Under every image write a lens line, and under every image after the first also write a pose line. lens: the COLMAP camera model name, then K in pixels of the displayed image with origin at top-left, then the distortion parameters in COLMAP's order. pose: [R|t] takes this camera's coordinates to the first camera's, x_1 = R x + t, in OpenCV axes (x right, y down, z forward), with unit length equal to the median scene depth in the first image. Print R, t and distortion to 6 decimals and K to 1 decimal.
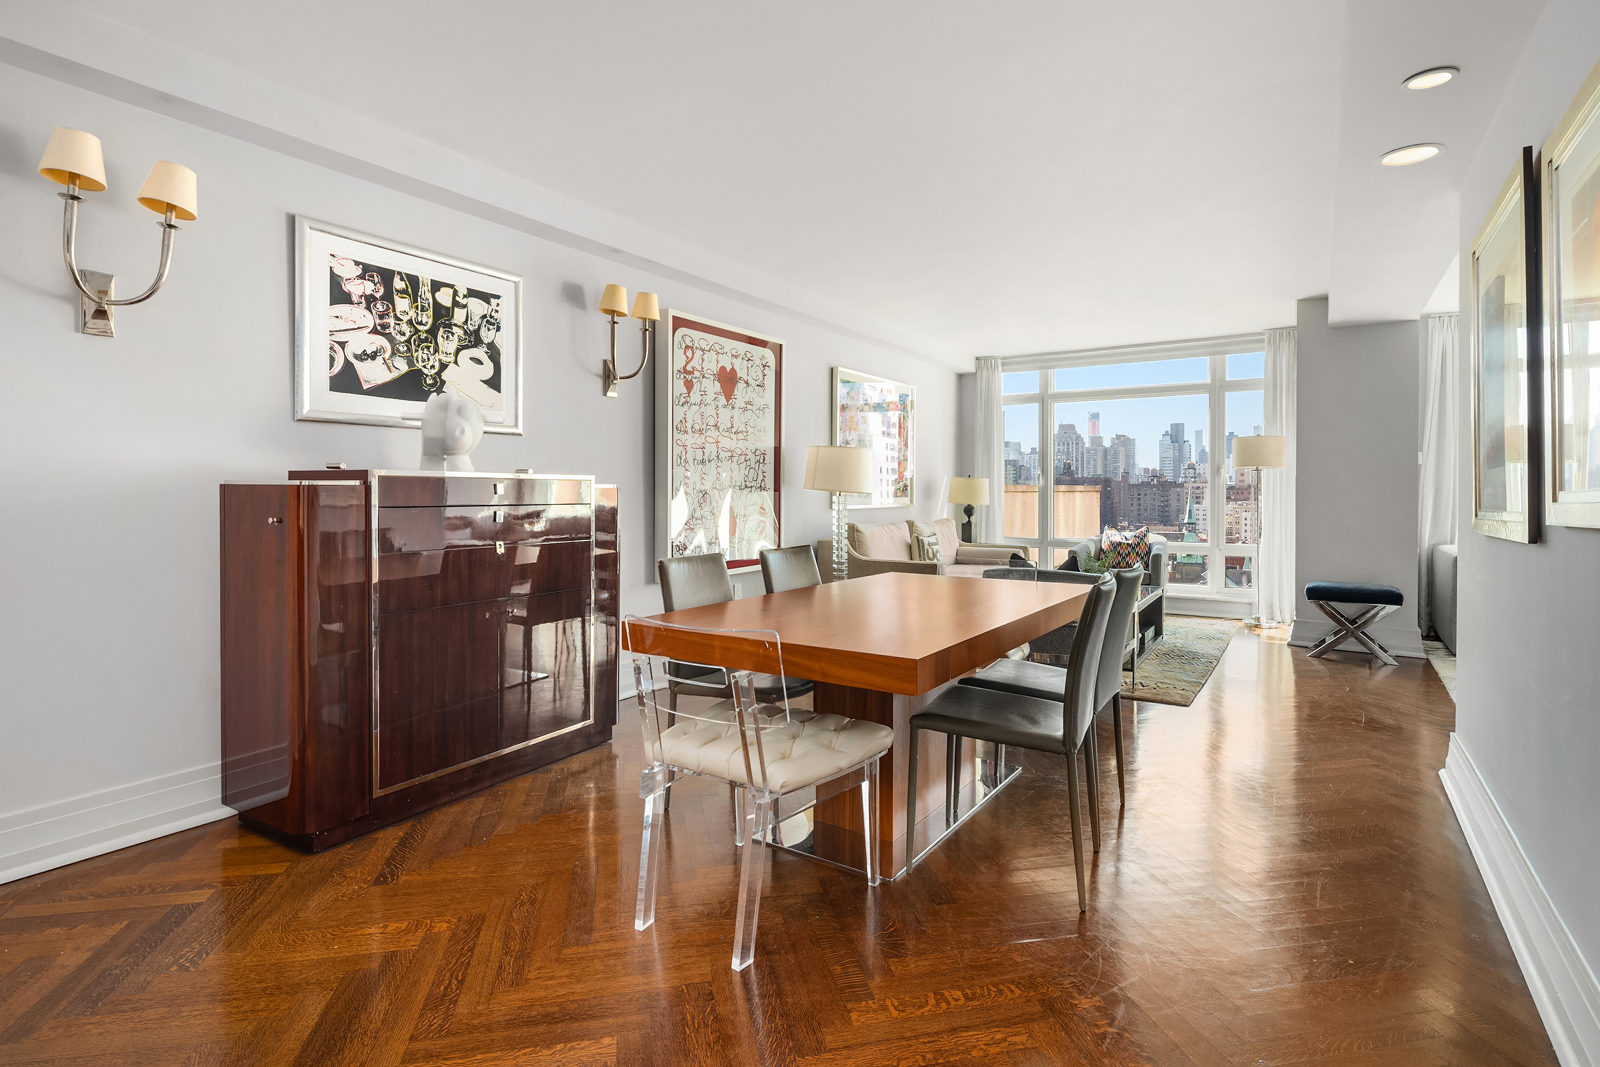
lens RADIAL K [[793.3, 0, 780.5], [0, 793.3, 490.5], [0, 0, 1]] dist [0.002199, -0.003836]
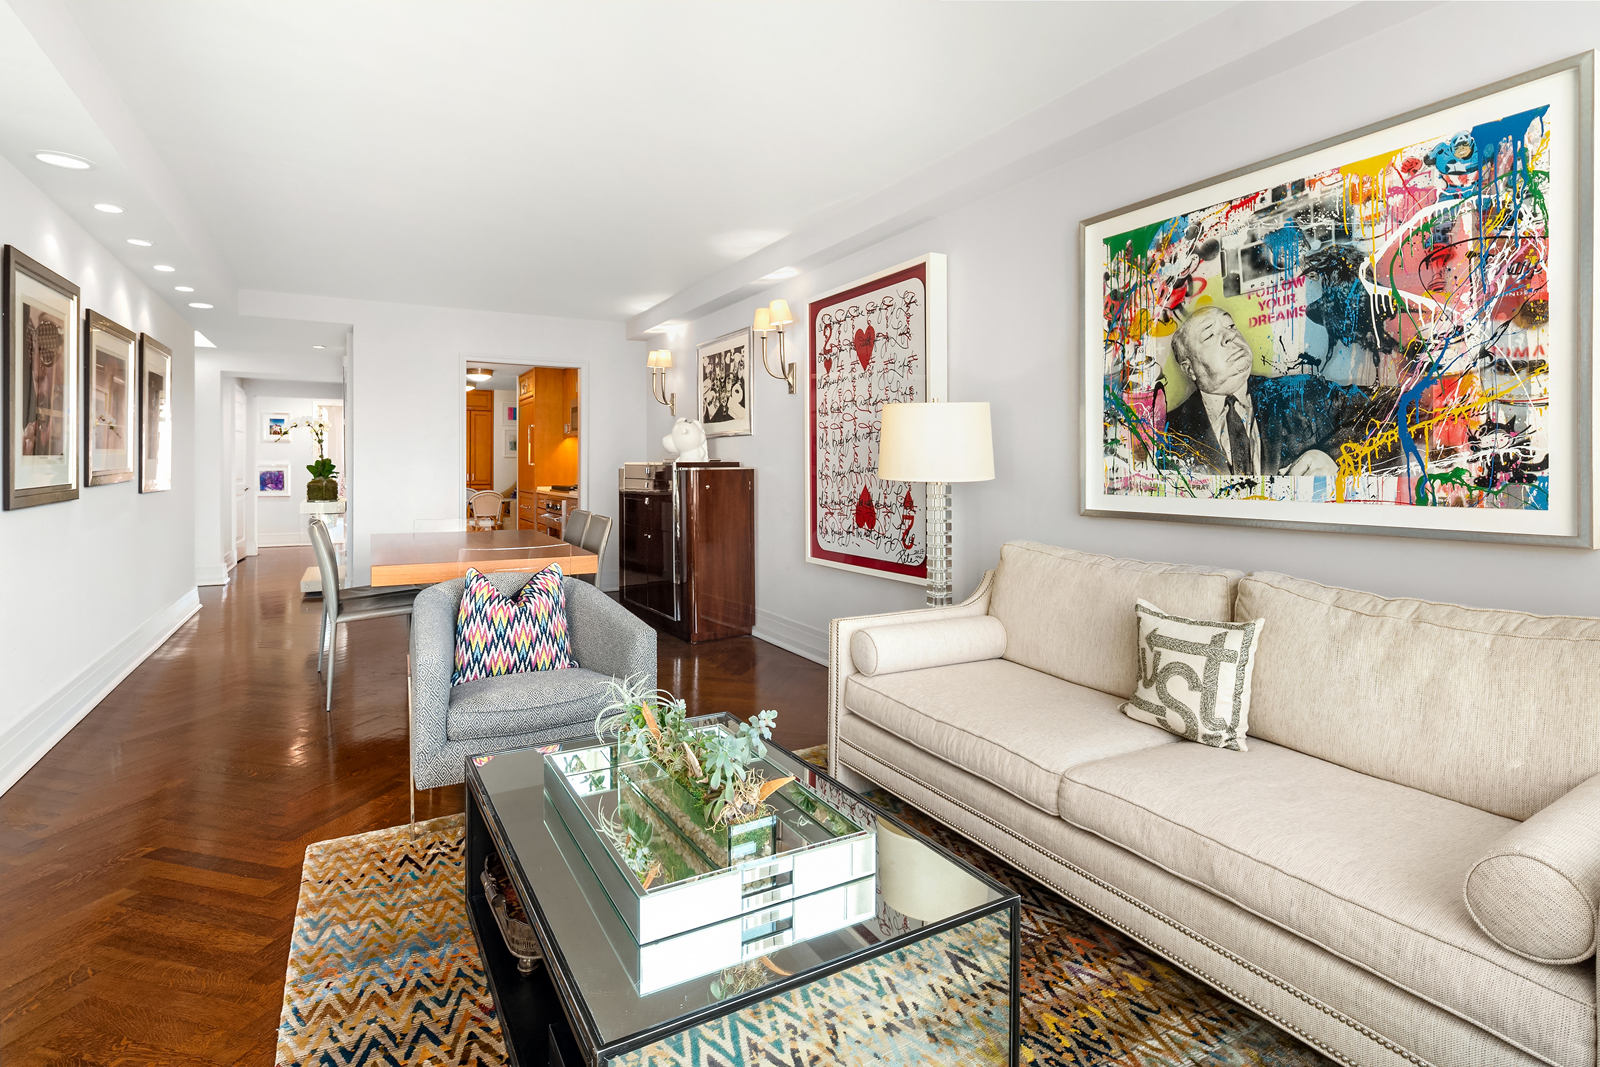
lens RADIAL K [[793.3, 0, 790.1], [0, 793.3, 469.2], [0, 0, 1]] dist [0.002199, -0.003836]
pose [[-0.451597, 0.005939, -0.892202, 1.025507], [0.002481, 0.999982, 0.005400, -0.013726], [0.892219, 0.000225, -0.451603, 1.853550]]
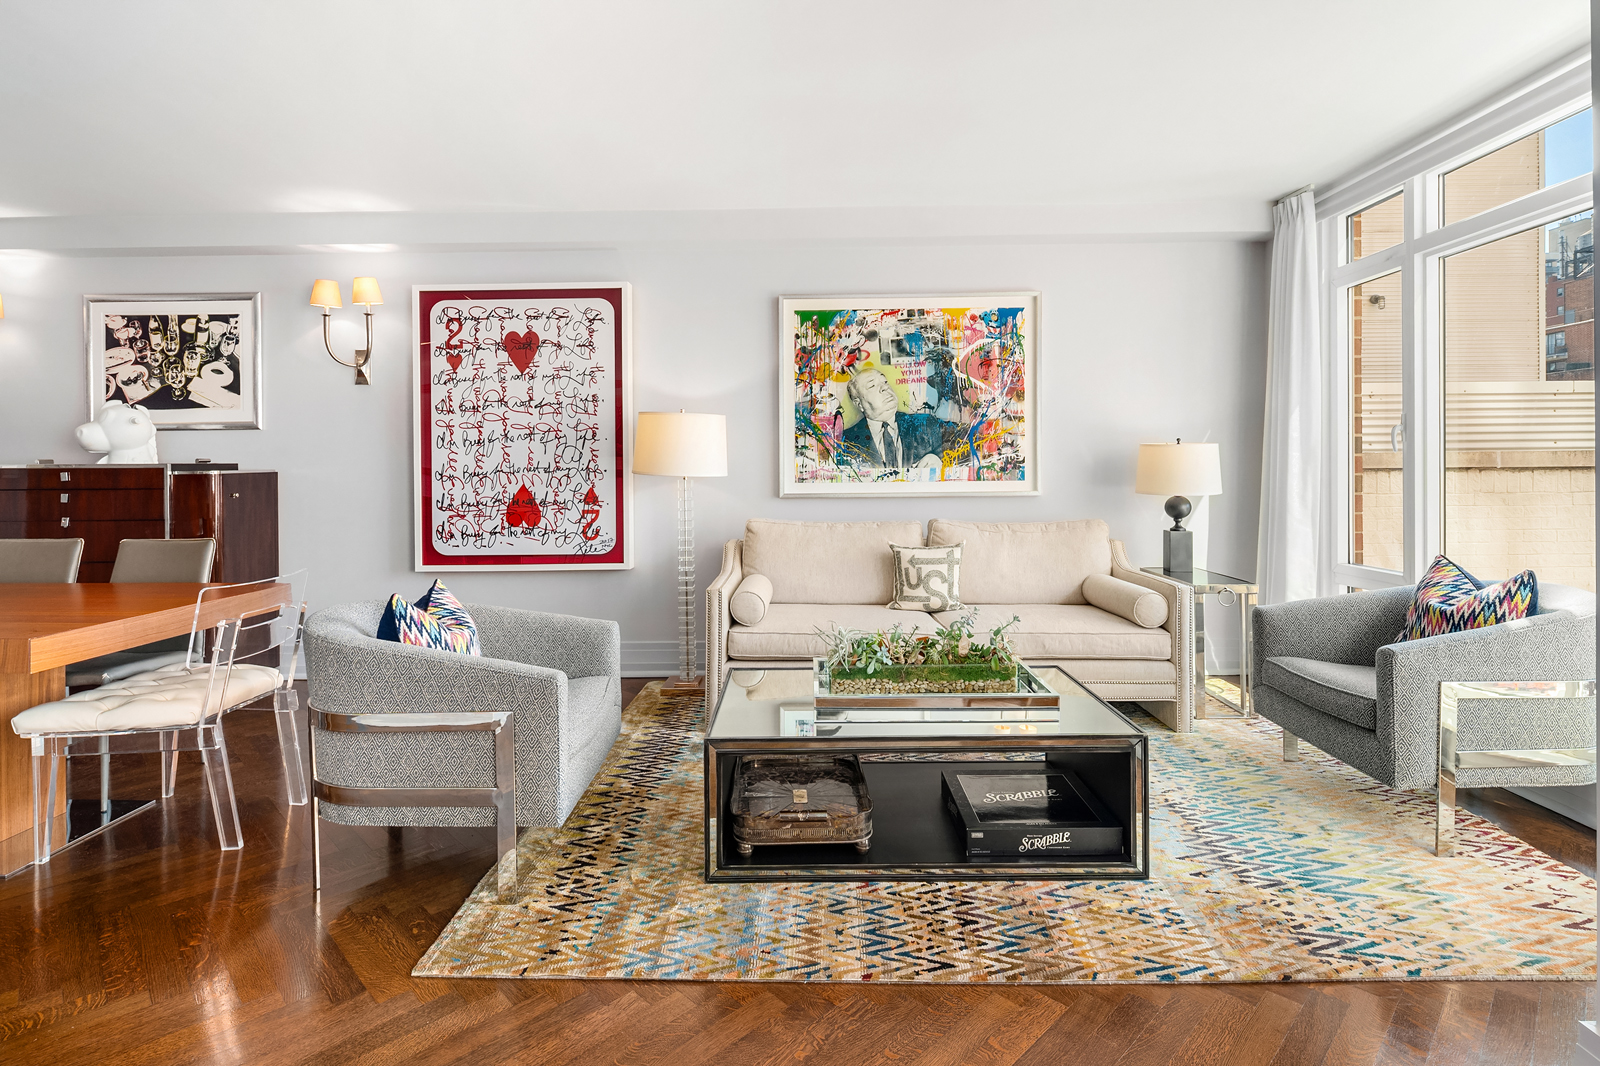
lens RADIAL K [[793.3, 0, 793.9], [0, 793.3, 466.2], [0, 0, 1]] dist [0.002199, -0.003836]
pose [[0.543985, -0.002792, -0.839091, 1.167065], [0.008620, 0.999960, 0.002261, -0.010611], [0.839051, -0.008463, 0.543987, 1.096961]]
